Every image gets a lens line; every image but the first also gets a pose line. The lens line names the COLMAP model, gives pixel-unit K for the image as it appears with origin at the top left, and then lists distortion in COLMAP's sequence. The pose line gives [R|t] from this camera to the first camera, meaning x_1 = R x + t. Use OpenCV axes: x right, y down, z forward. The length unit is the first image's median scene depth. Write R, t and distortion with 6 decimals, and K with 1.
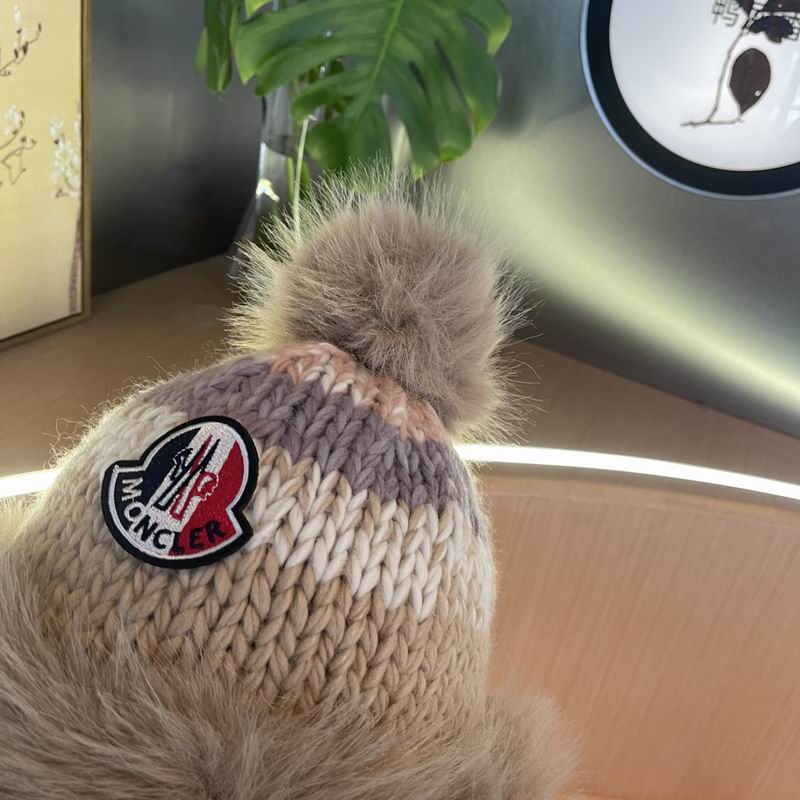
lens RADIAL K [[811.6, 0, 394.2], [0, 811.6, 387.2], [0, 0, 1]] dist [0.021320, 0.000000]
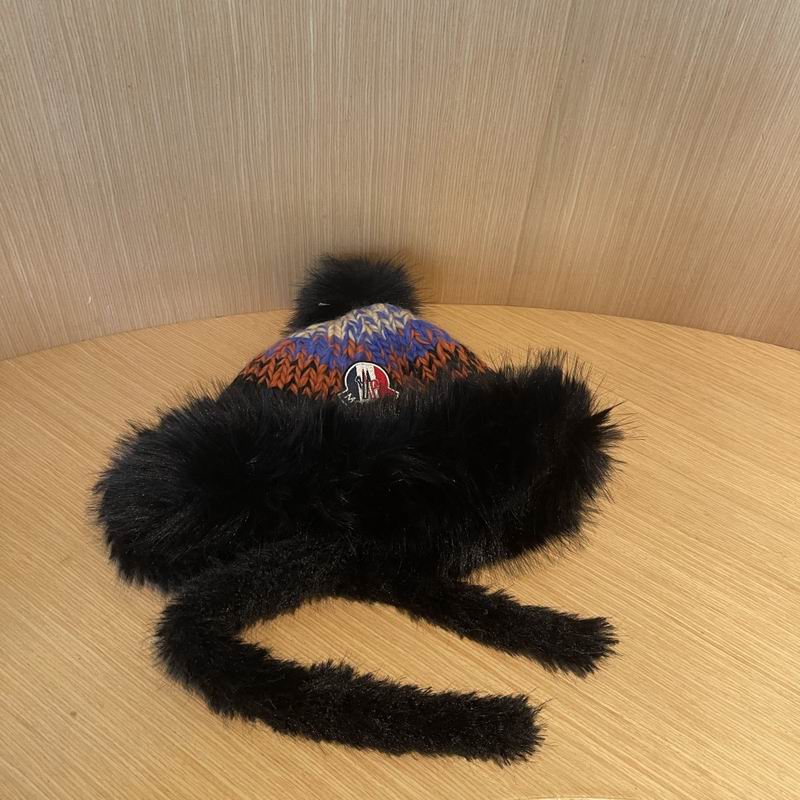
lens RADIAL K [[811.6, 0, 402.5], [0, 811.6, 401.3], [0, 0, 1]] dist [0.021320, 0.000000]
pose [[0.983087, 0.047045, -0.176992, 0.136385], [0.005761, 0.958021, 0.286641, 0.385091], [0.183047, -0.282813, 0.941547, 0.012039]]
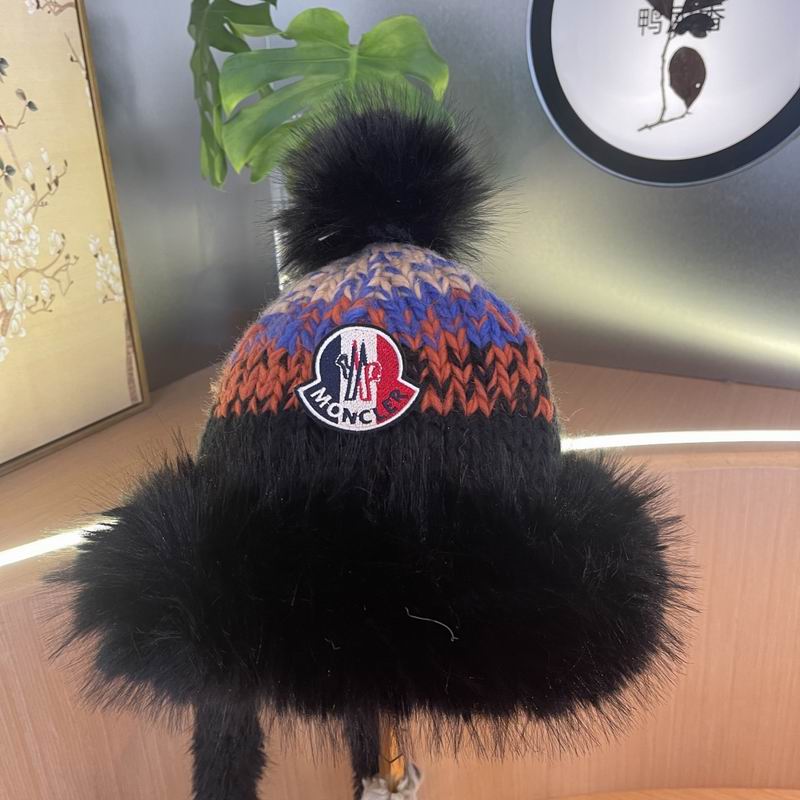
lens RADIAL K [[811.6, 0, 412.6], [0, 811.6, 405.6], [0, 0, 1]] dist [0.021320, 0.000000]
pose [[0.976859, -0.190004, -0.098205, 0.105166], [0.177290, 0.976171, -0.125131, 0.135988], [0.119640, 0.104824, 0.987268, -0.083614]]
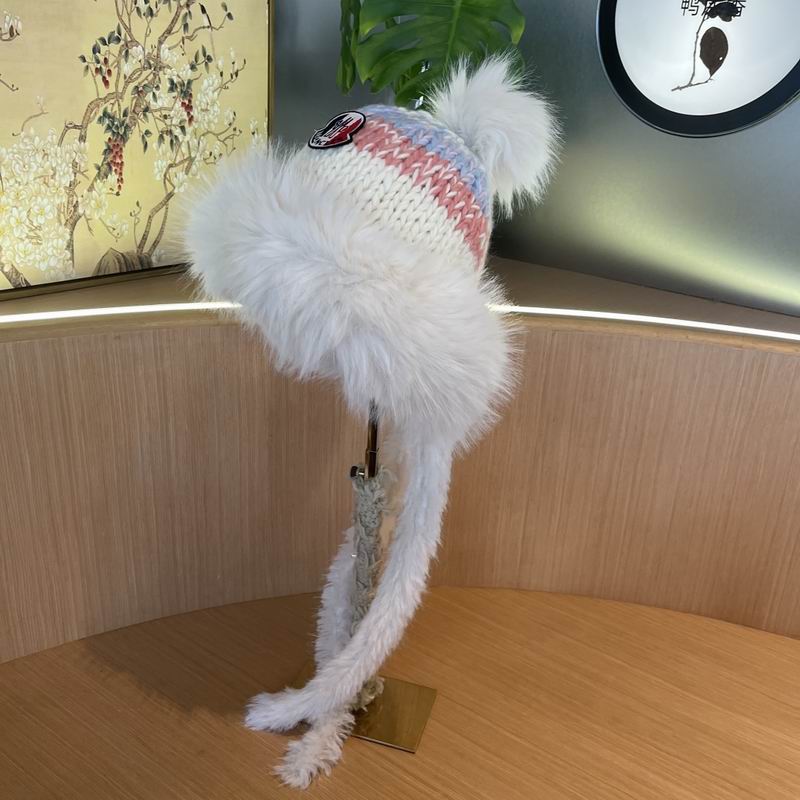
lens RADIAL K [[811.6, 0, 398.0], [0, 811.6, 410.7], [0, 0, 1]] dist [0.021320, 0.000000]
pose [[0.976807, -0.033055, -0.211557, 0.191086], [0.005542, 0.991585, -0.129342, 0.450581], [0.214052, 0.125170, 0.968769, -0.436686]]
